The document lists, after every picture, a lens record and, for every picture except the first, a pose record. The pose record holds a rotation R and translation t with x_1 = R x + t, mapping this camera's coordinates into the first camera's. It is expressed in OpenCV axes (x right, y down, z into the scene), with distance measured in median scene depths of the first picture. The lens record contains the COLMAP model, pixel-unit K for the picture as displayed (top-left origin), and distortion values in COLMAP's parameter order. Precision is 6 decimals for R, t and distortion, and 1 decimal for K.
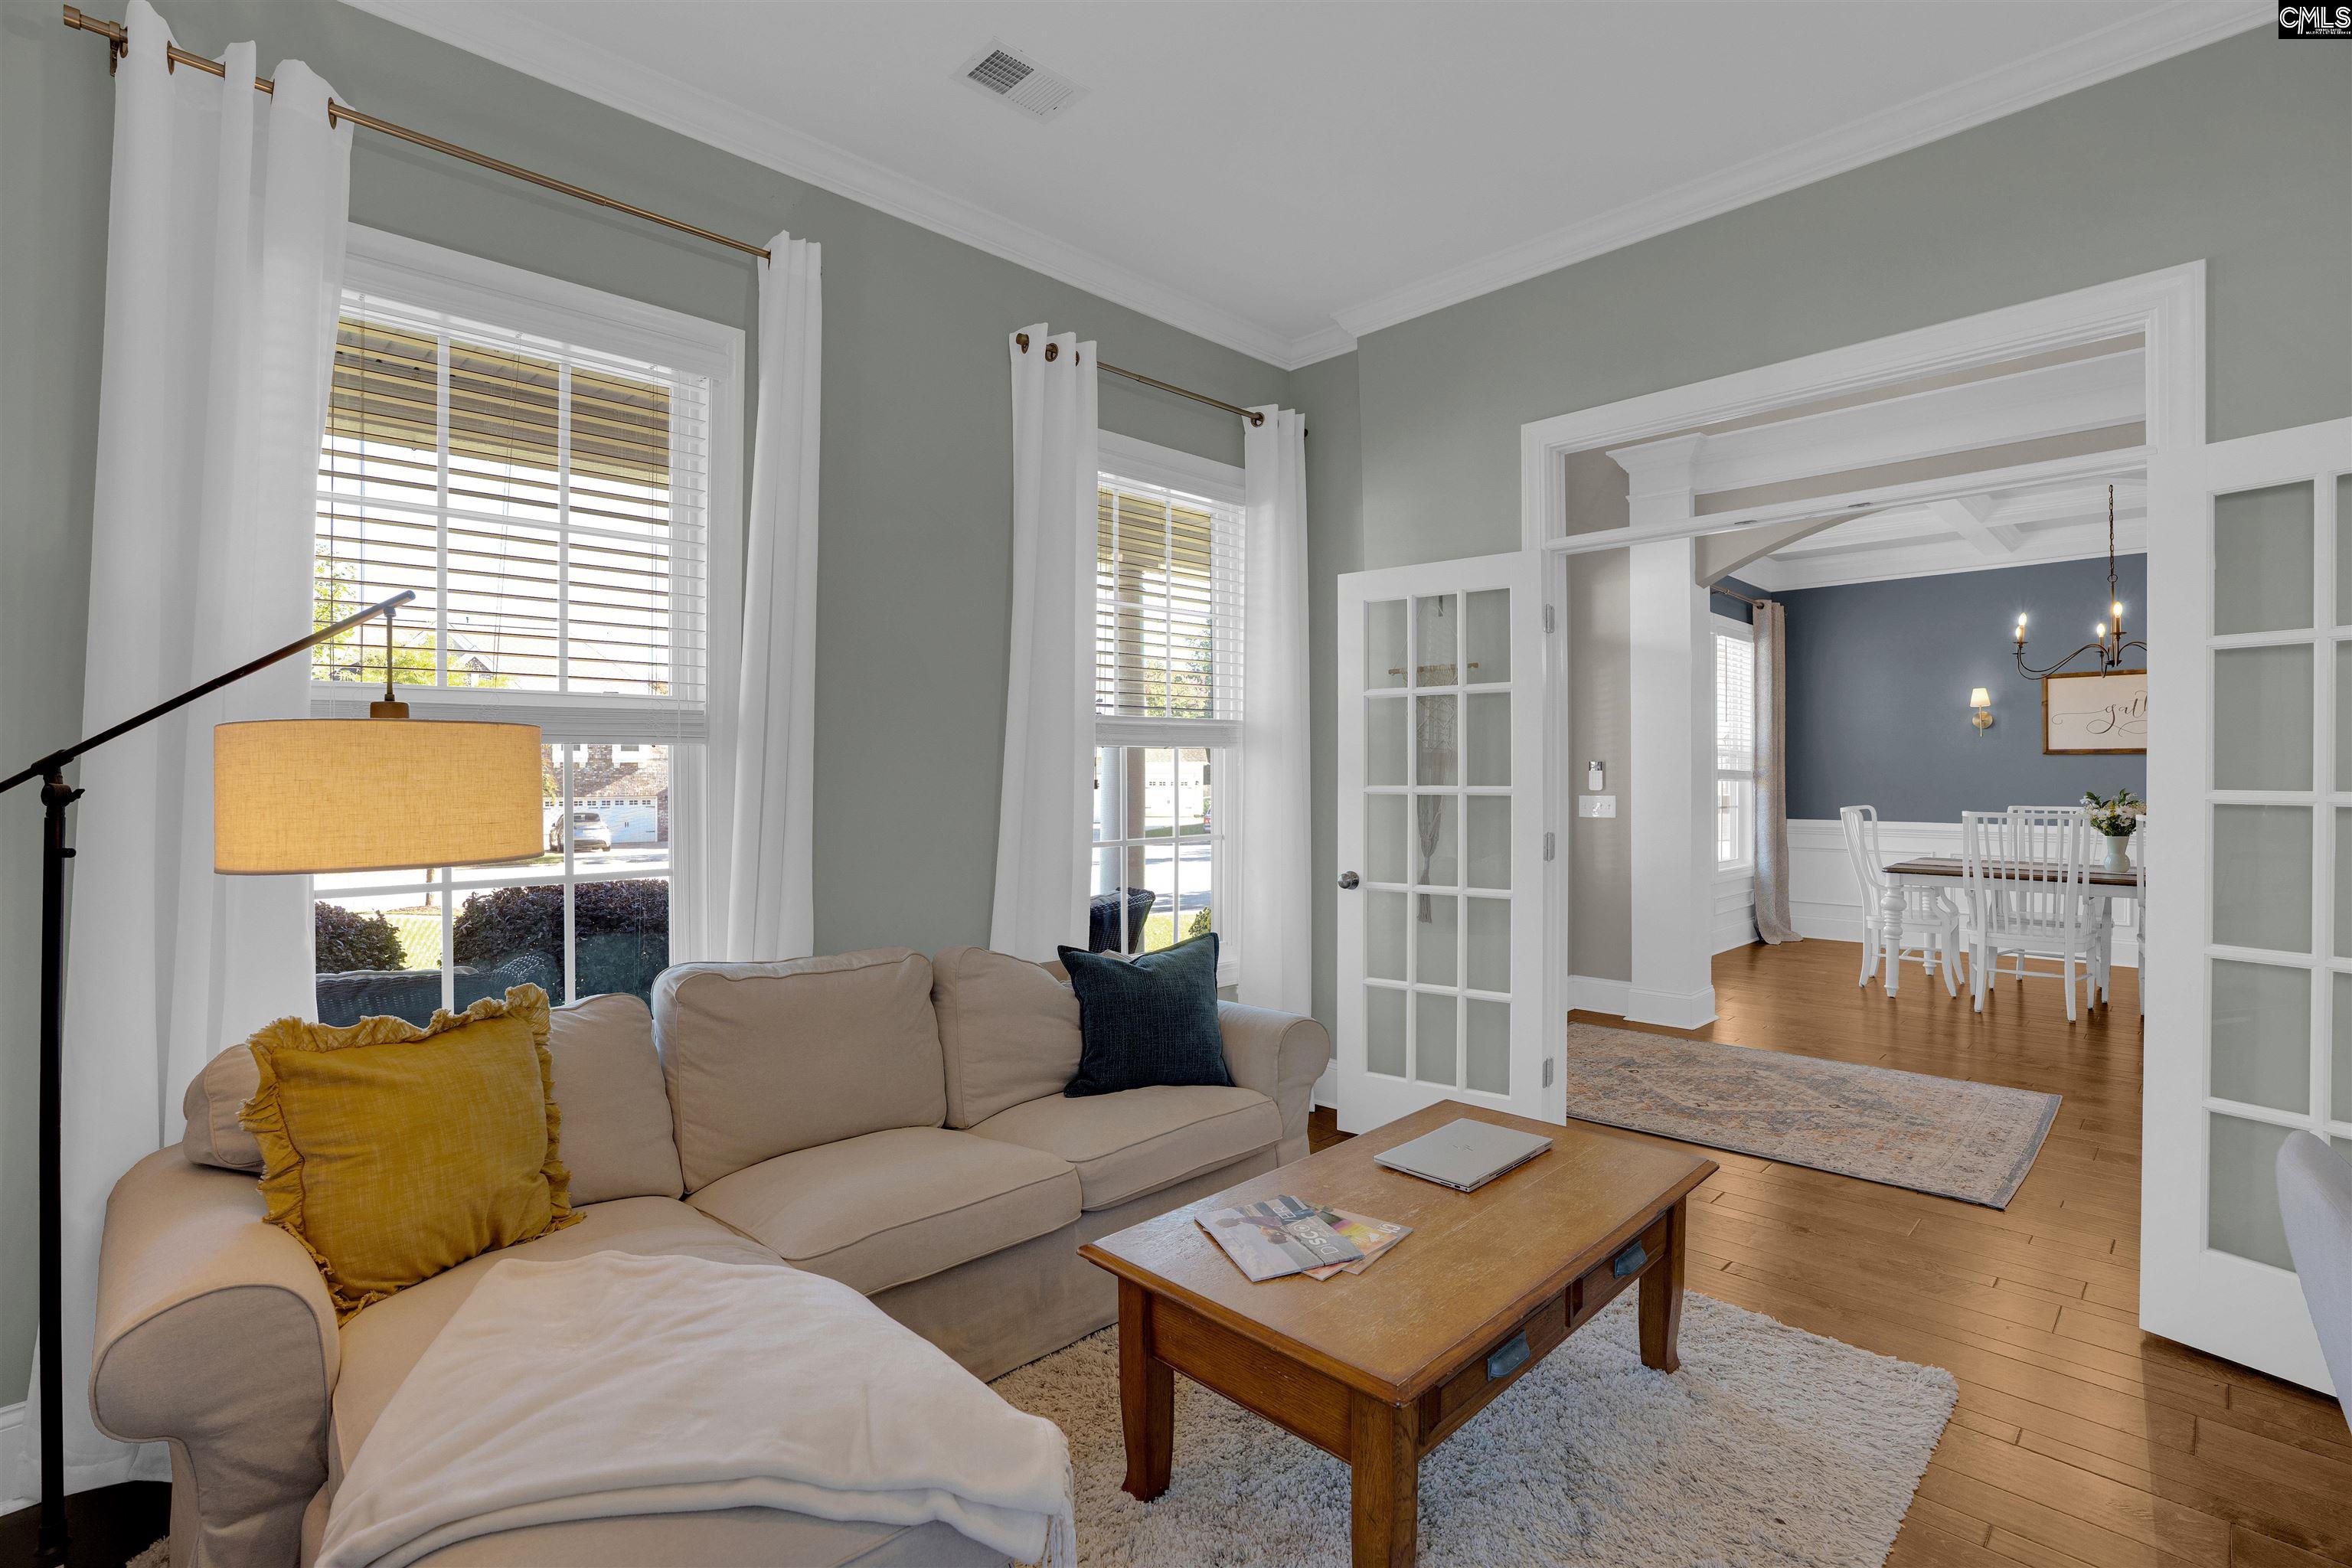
lens RADIAL K [[1086.7, 0, 1186.5], [0, 1086.7, 773.7], [0, 0, 1]] dist [-0.032198, 0.000189]
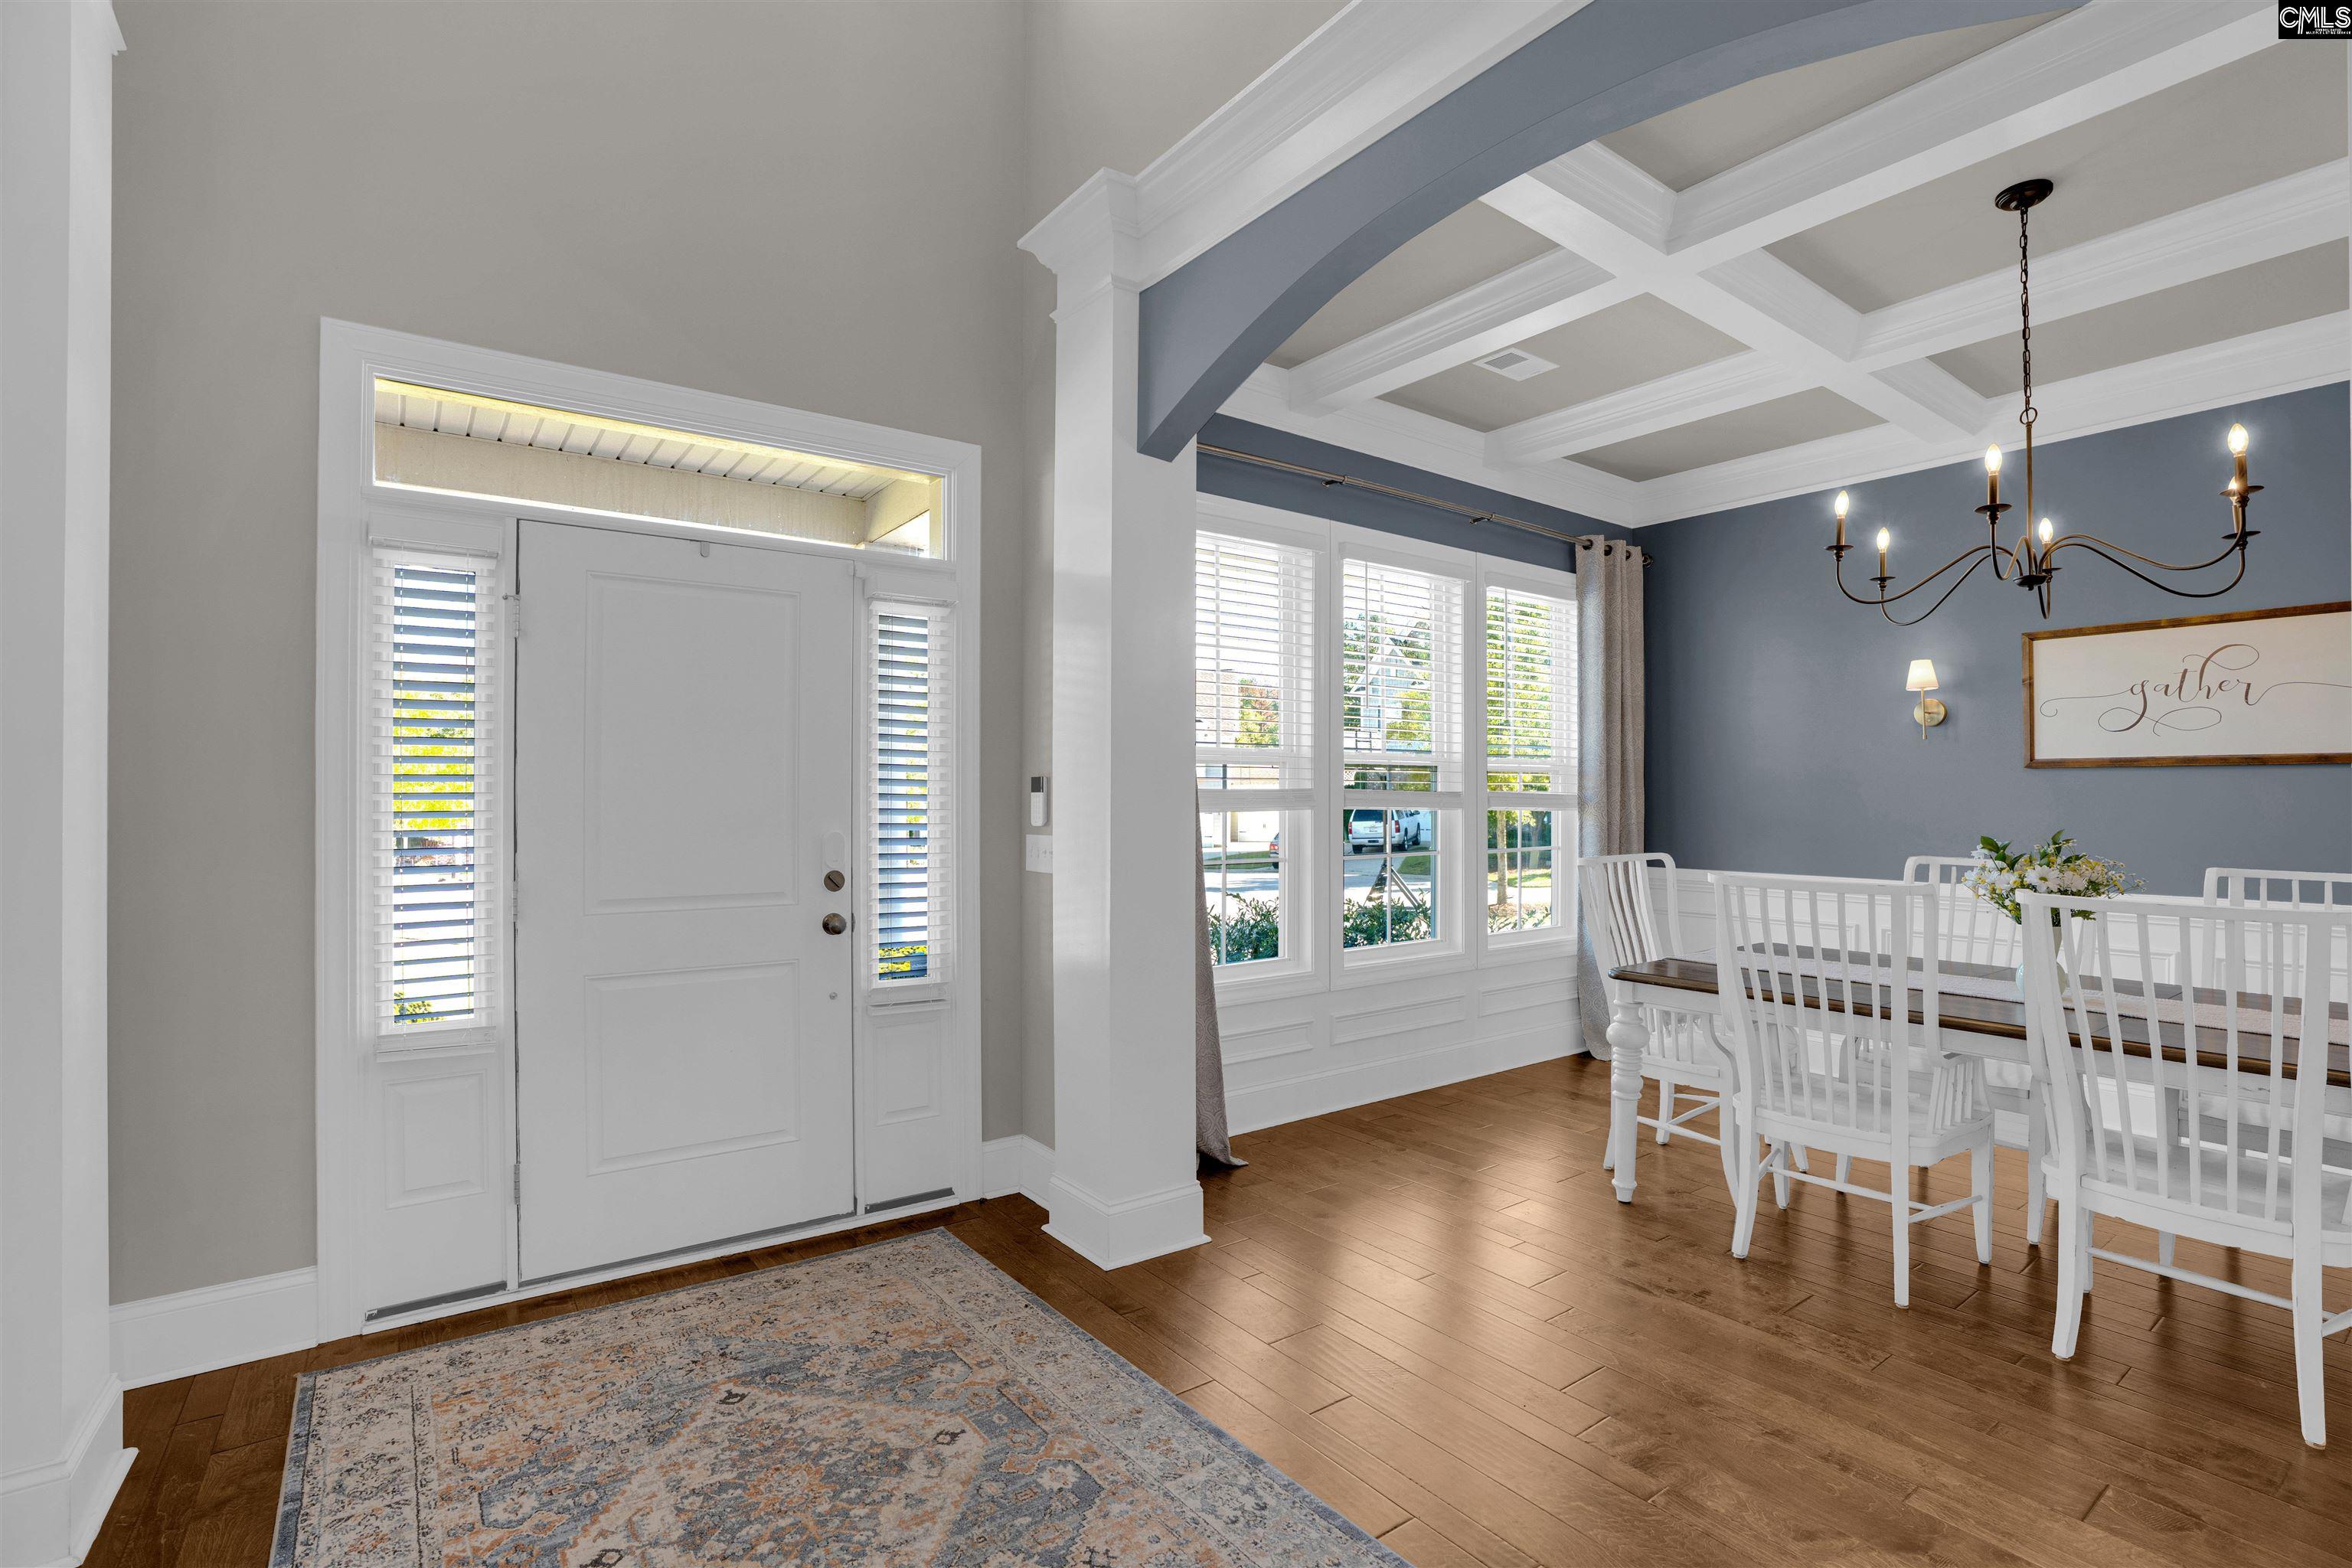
lens RADIAL K [[1086.7, 0, 1168.2], [0, 1086.7, 792.0], [0, 0, 1]] dist [-0.032198, 0.000189]
pose [[0.987609, 0.002780, -0.156913, 0.425963], [-0.003453, 0.999986, -0.004014, -0.000684], [0.156900, 0.004506, 0.987604, 0.338367]]
